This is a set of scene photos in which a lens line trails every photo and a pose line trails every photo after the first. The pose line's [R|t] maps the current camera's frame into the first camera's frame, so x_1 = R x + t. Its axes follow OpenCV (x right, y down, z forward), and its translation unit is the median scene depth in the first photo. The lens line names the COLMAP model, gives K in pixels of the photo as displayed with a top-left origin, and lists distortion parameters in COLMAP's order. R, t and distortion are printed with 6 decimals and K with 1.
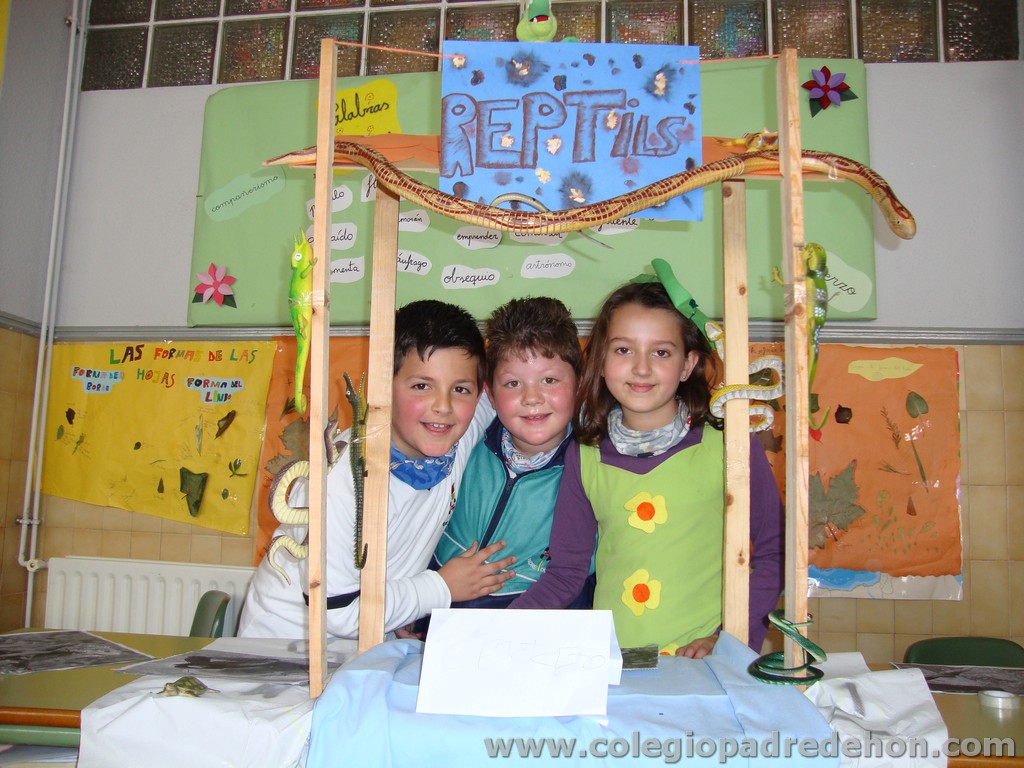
lens RADIAL K [[904.8, 0, 514.8], [0, 904.8, 388.1], [0, 0, 1]] dist [-0.198384, 0.202867]
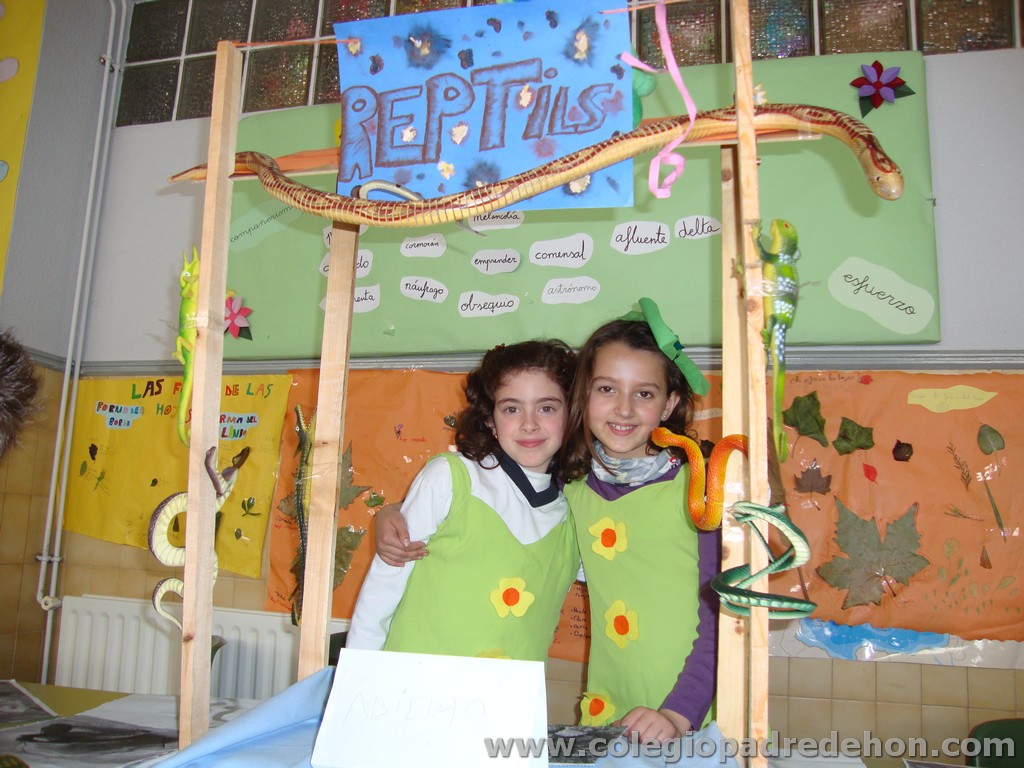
lens RADIAL K [[904.8, 0, 514.8], [0, 904.8, 388.1], [0, 0, 1]] dist [-0.198384, 0.202867]
pose [[0.991887, -0.007483, -0.126903, 0.094448], [0.001978, 0.999054, -0.043444, 0.004178], [0.127108, 0.042841, 0.990963, 0.081798]]
